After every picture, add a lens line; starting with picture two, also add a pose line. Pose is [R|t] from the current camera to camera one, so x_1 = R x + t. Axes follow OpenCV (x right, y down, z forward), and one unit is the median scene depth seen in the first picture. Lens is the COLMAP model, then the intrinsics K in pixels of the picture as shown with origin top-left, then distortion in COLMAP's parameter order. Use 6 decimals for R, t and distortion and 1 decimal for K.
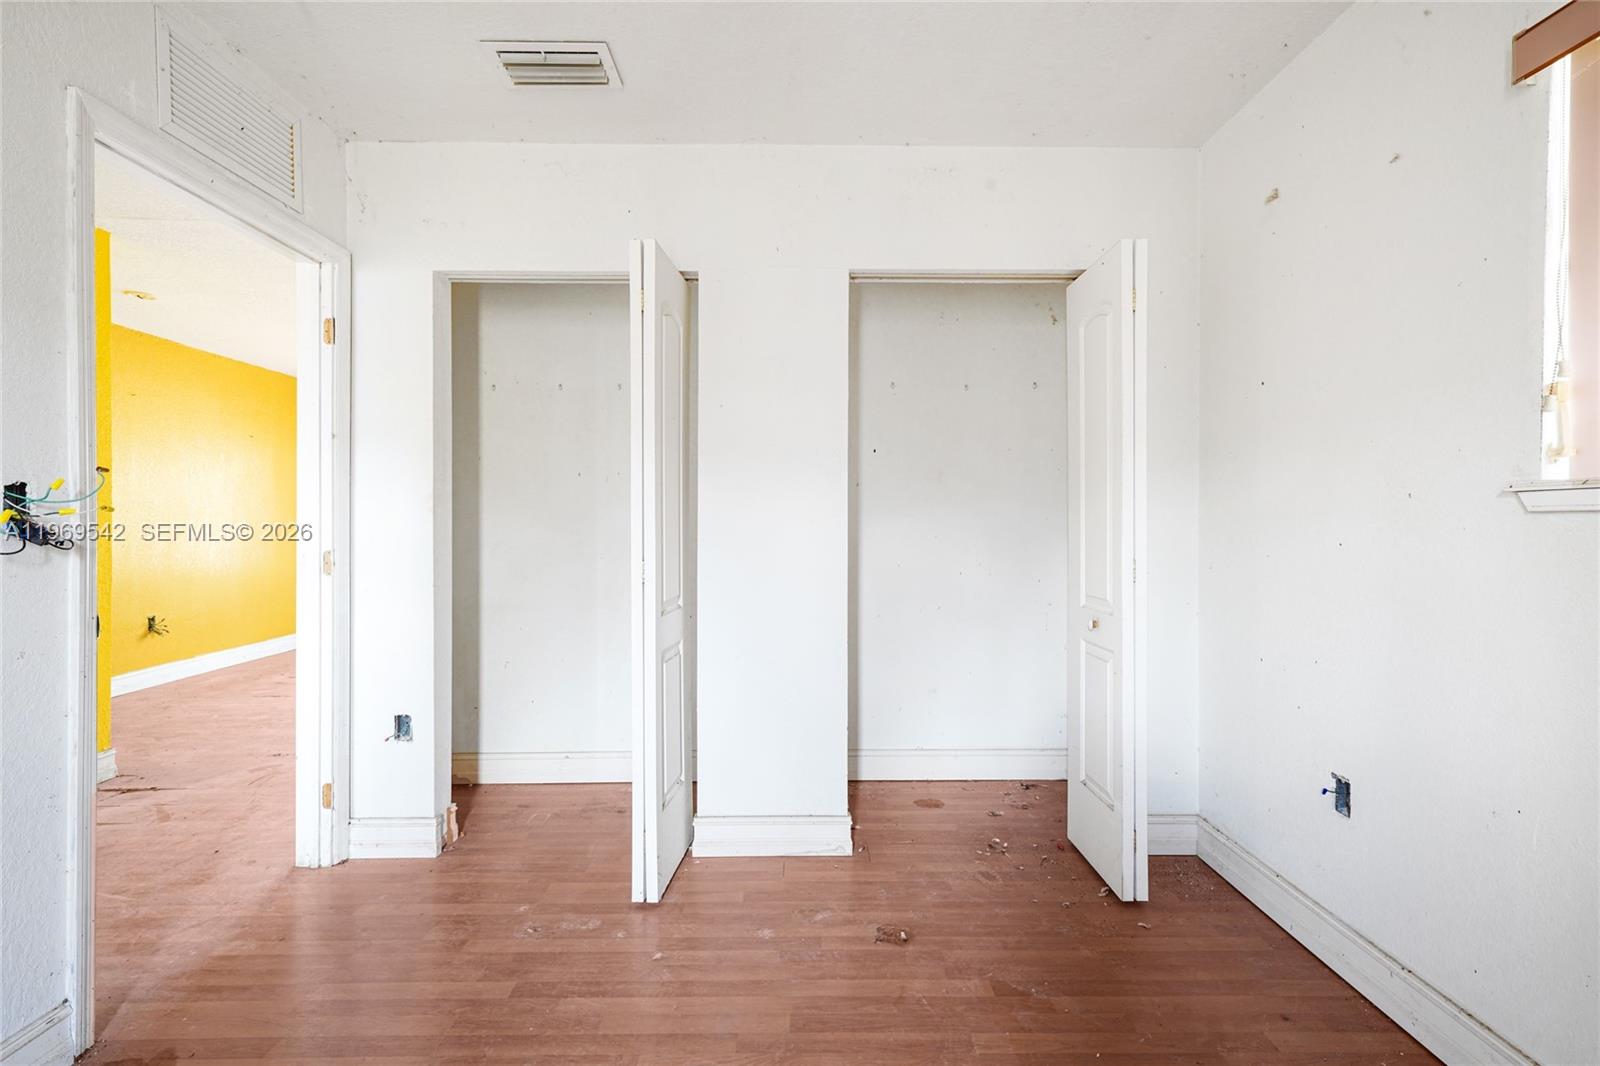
lens RADIAL K [[698.7, 0, 781.8], [0, 698.7, 533.4], [0, 0, 1]] dist [0.001937, 0.000378]
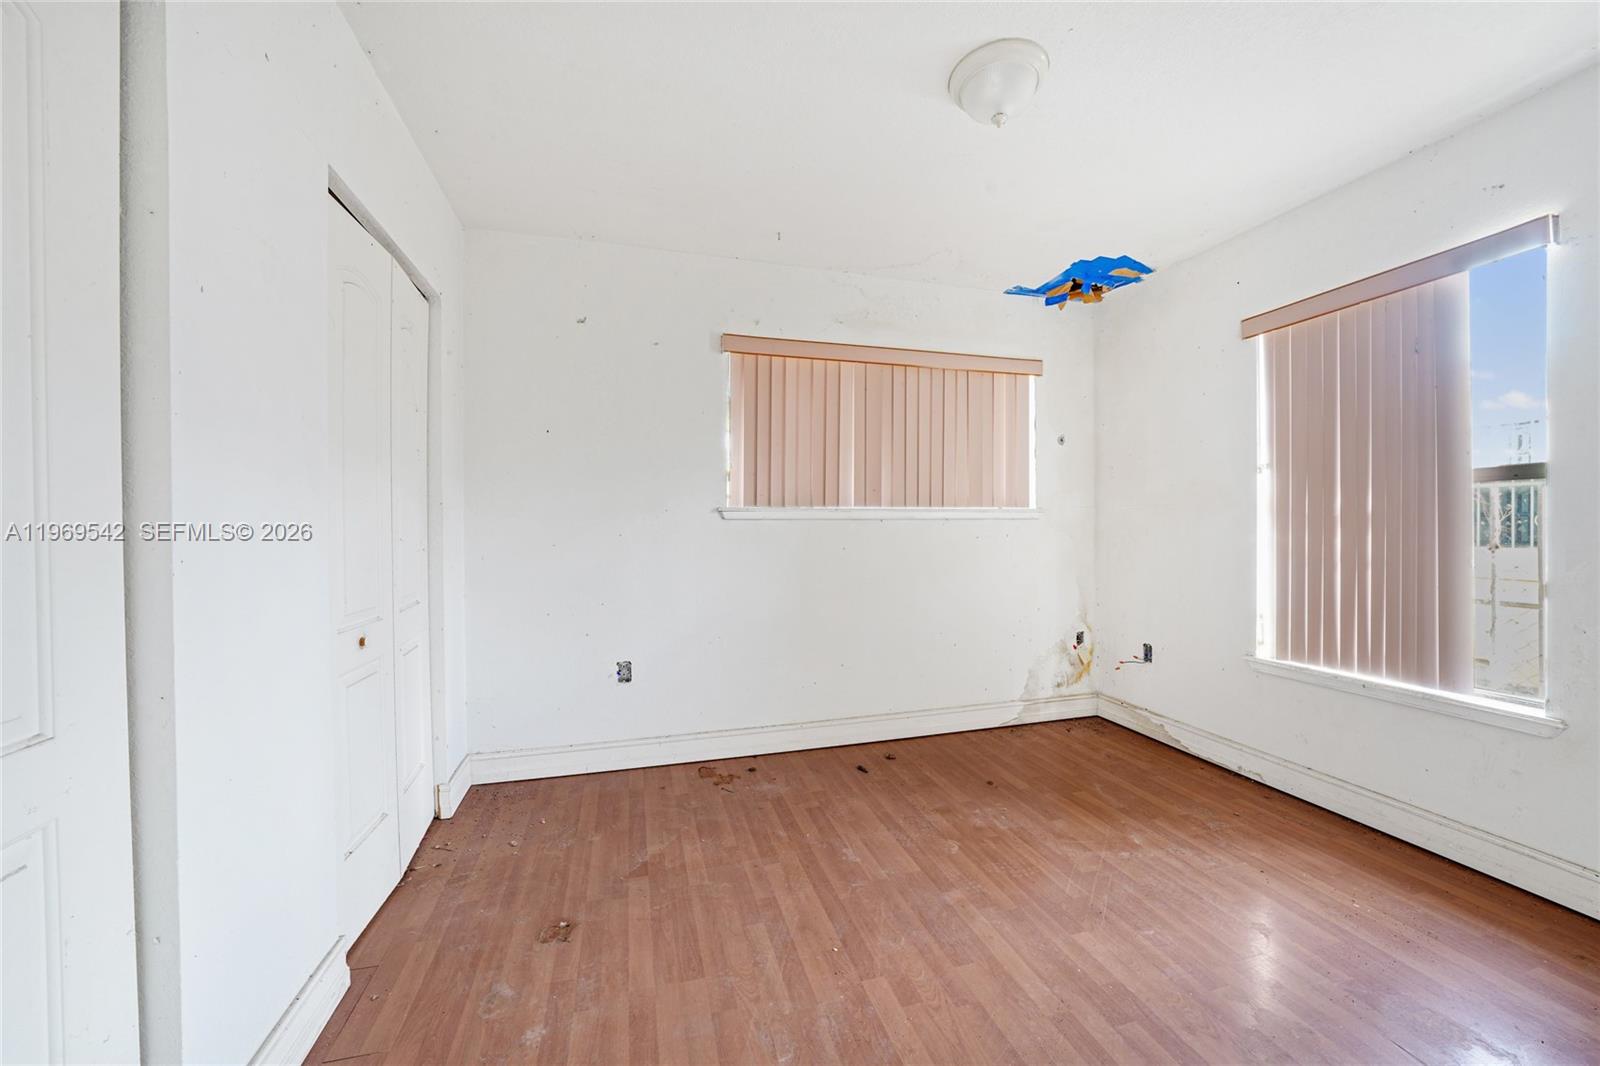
lens RADIAL K [[611.5, 0, 800.7], [0, 611.5, 522.3], [0, 0, 1]] dist [0.000322, 0.000031]
pose [[-0.266624, -0.003631, 0.963794, -0.879326], [0.011883, 0.999905, 0.007054, -0.024619], [-0.963727, 0.013334, -0.266556, 0.989227]]
